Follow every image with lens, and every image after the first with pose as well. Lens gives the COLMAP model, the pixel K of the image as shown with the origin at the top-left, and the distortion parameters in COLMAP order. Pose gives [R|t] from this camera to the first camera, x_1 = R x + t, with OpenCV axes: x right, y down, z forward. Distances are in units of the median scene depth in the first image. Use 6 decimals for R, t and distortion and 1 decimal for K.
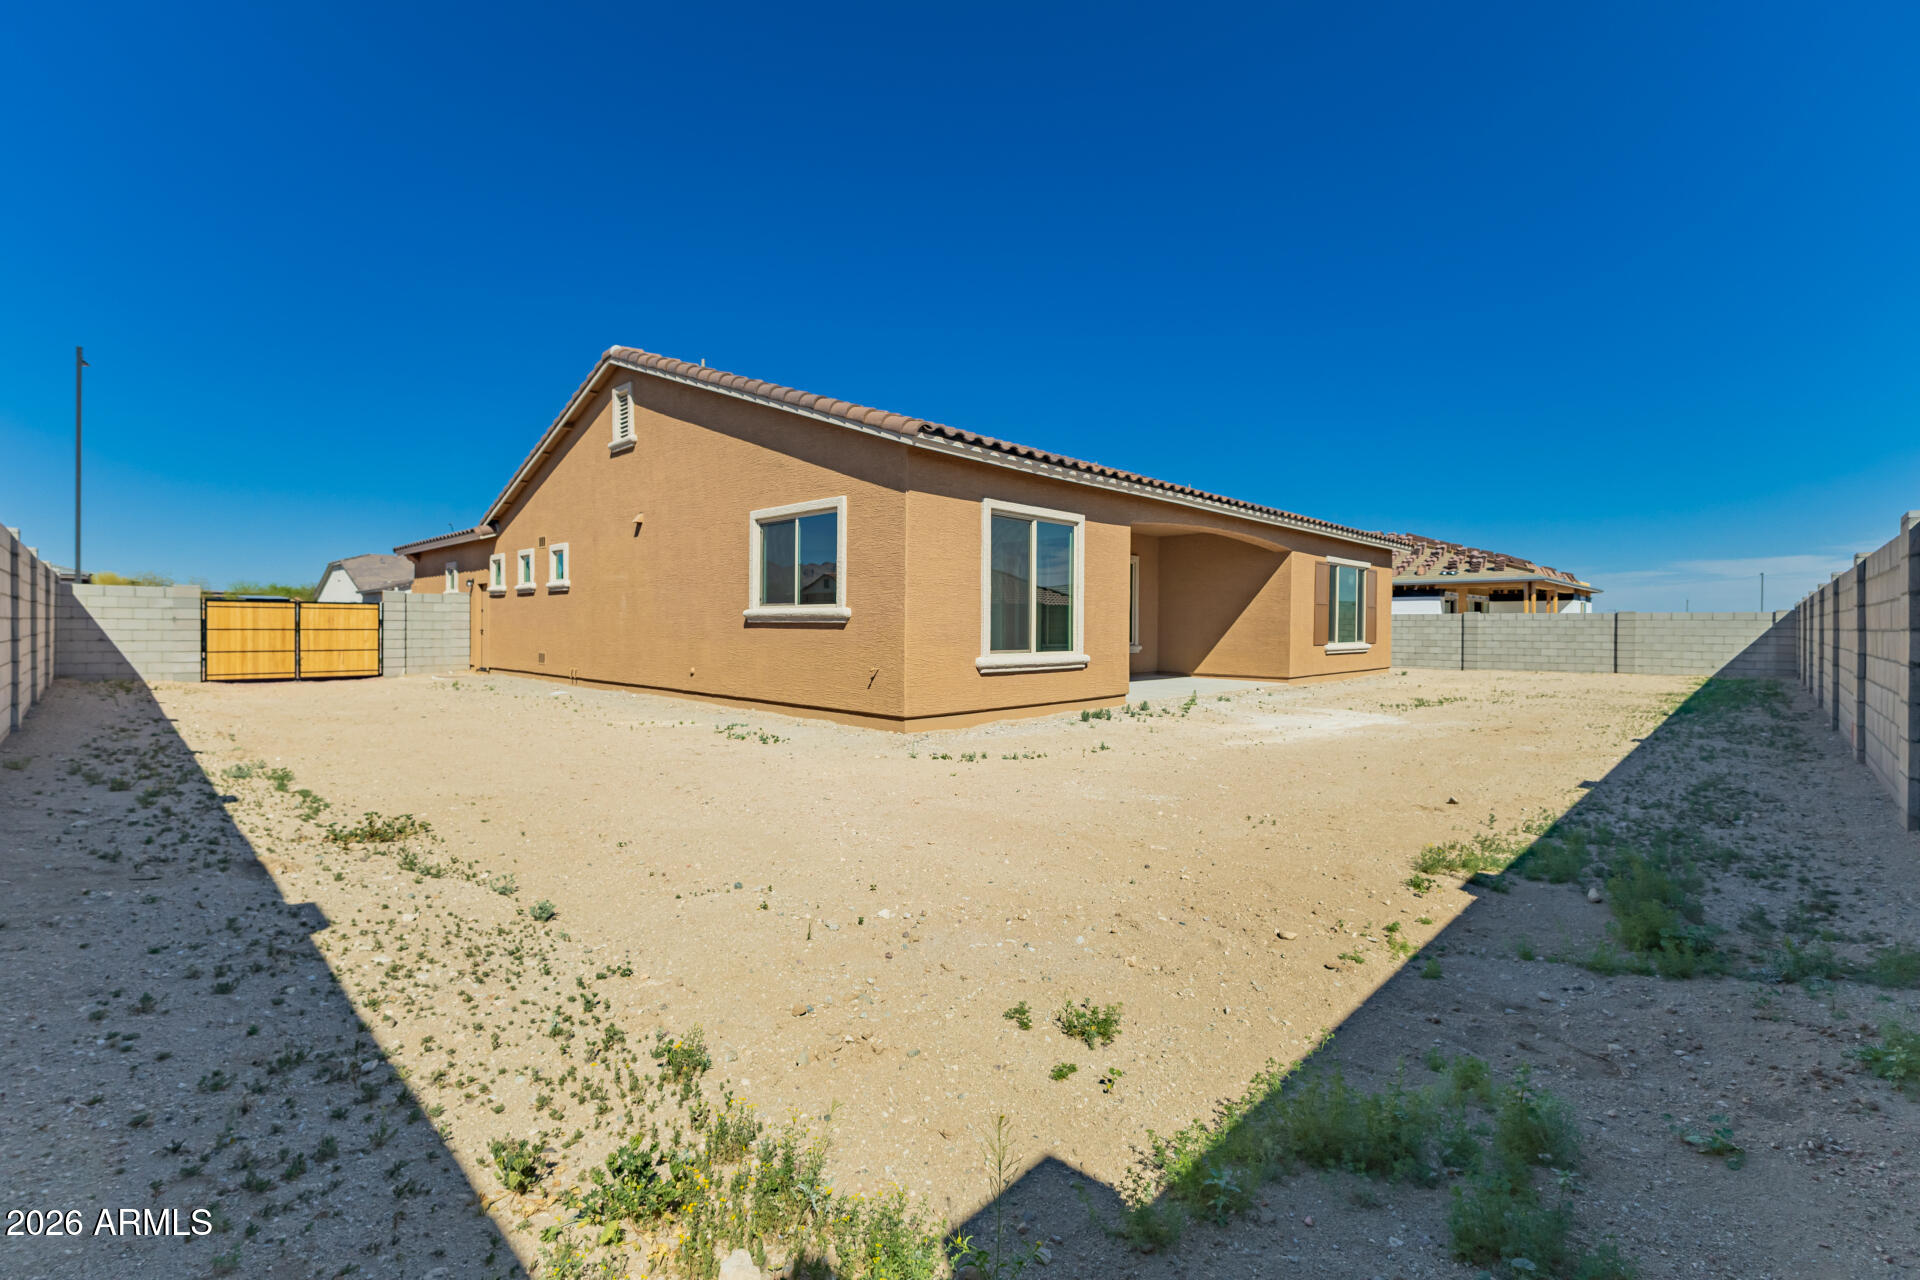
lens RADIAL K [[833.5, 0, 963.6], [0, 833.5, 625.0], [0, 0, 1]] dist [0.010715, -0.000636]
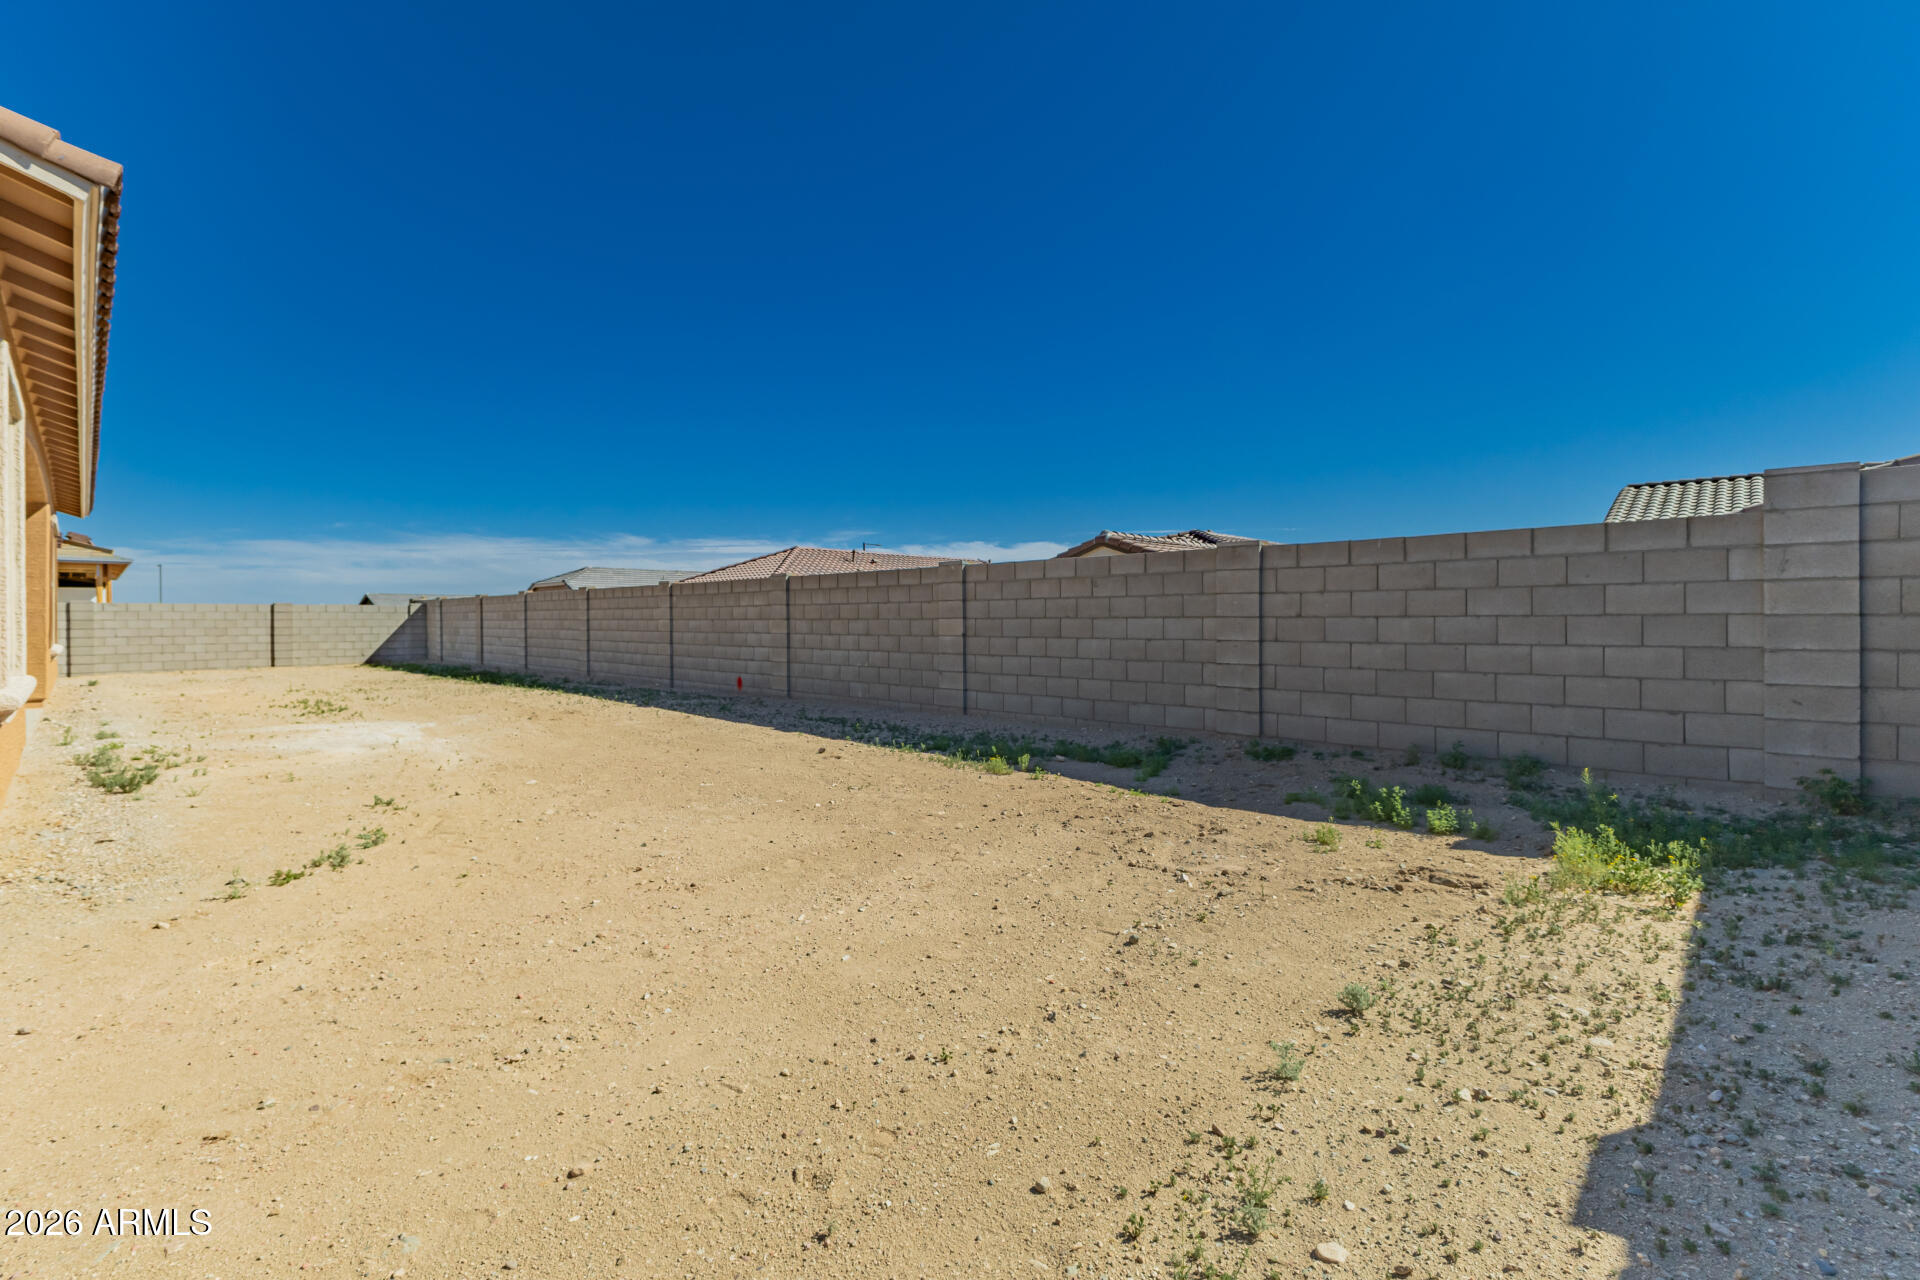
lens RADIAL K [[833.5, 0, 963.6], [0, 833.5, 625.0], [0, 0, 1]] dist [0.010715, -0.000636]
pose [[-0.009384, -0.011189, 0.999893, -0.198623], [0.001201, 0.999937, 0.011200, -0.000697], [-0.999955, 0.001305, -0.009370, 0.216289]]
